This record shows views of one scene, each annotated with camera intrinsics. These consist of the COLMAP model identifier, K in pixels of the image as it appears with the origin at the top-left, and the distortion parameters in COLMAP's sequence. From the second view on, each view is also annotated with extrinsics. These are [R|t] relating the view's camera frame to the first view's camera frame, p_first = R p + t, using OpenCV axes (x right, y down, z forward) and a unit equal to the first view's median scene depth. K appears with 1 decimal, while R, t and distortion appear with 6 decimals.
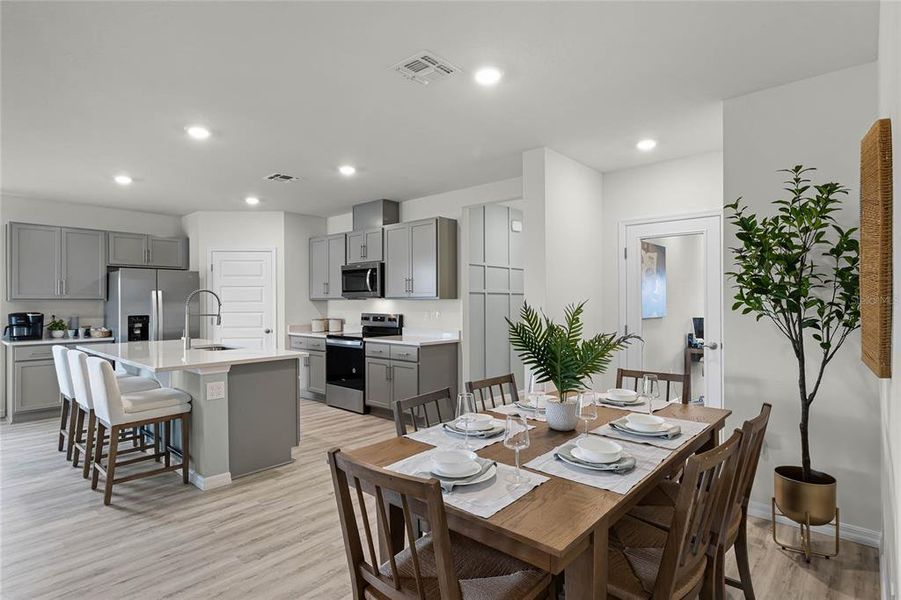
lens RADIAL K [[463.8, 0, 450.5], [0, 463.8, 300.0], [0, 0, 1]] dist [-0.000585, -0.000200]
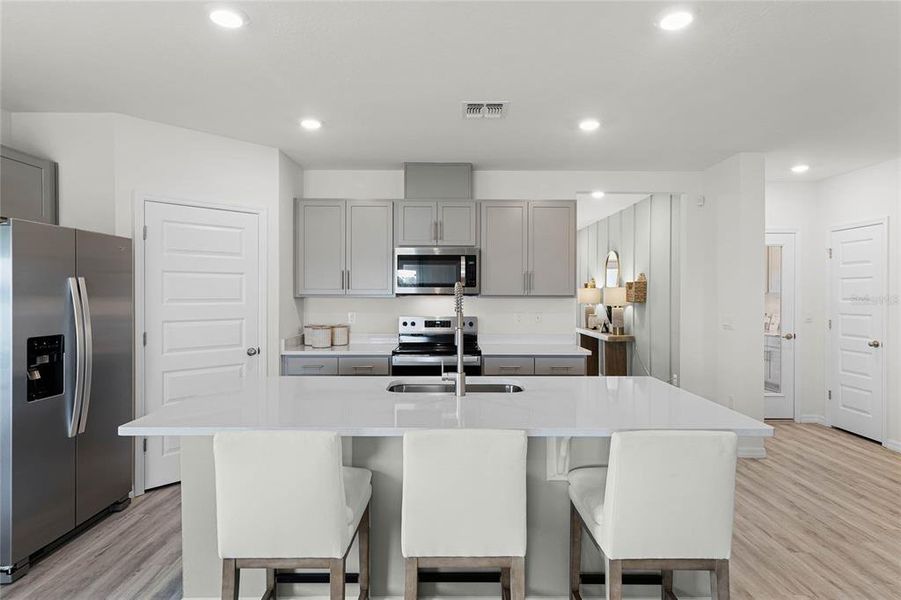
lens RADIAL K [[488.1, 0, 449.3], [0, 488.1, 294.4], [0, 0, 1]] dist [-0.000755, -0.000871]
pose [[0.745346, 0.004746, 0.666661, -0.696939], [-0.007178, 0.999974, 0.000906, -0.006827], [-0.666639, -0.005461, 0.745361, 0.437005]]
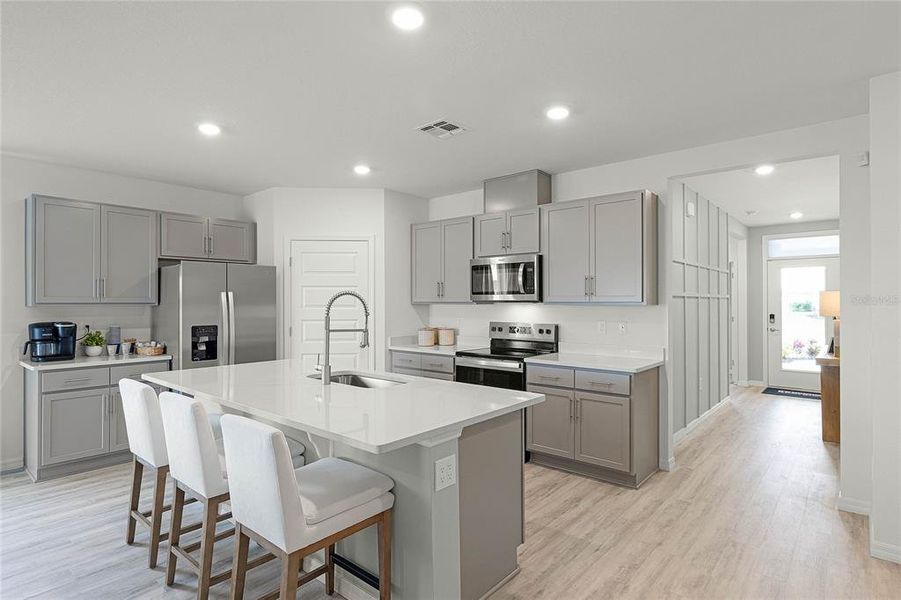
lens RADIAL K [[470.4, 0, 450.5], [0, 470.4, 300.0], [0, 0, 1]] dist [-0.006095, -0.000487]
pose [[0.999814, 0.002473, 0.019116, -0.299582], [-0.002493, 0.999996, 0.001036, -0.008998], [-0.019113, -0.001084, 0.999817, 0.251223]]
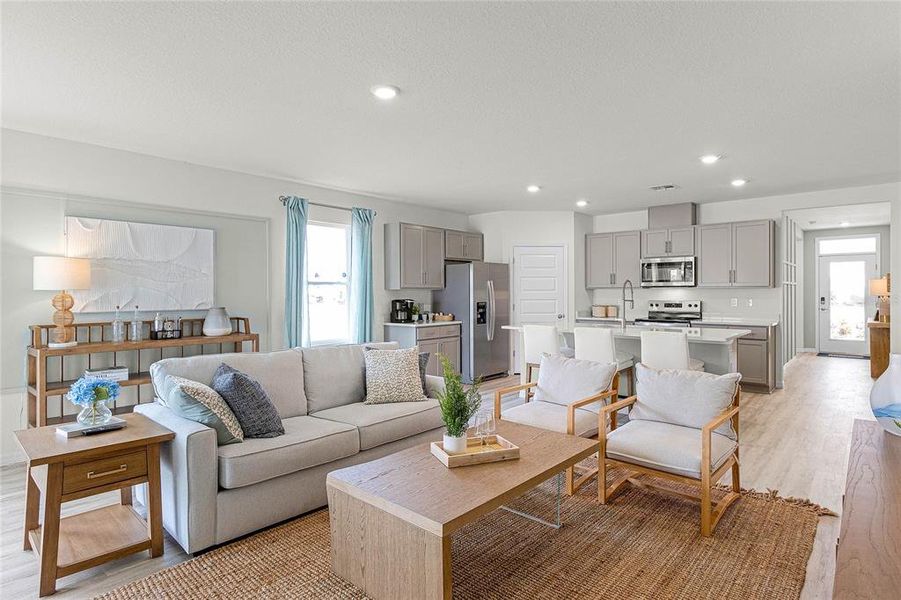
lens RADIAL K [[470.4, 0, 450.5], [0, 470.4, 300.0], [0, 0, 1]] dist [-0.006095, -0.000487]
pose [[0.999994, -0.000158, 0.003537, -0.757660], [0.000087, 0.999797, 0.020127, 0.004466], [-0.003540, -0.020126, 0.999791, -0.180204]]
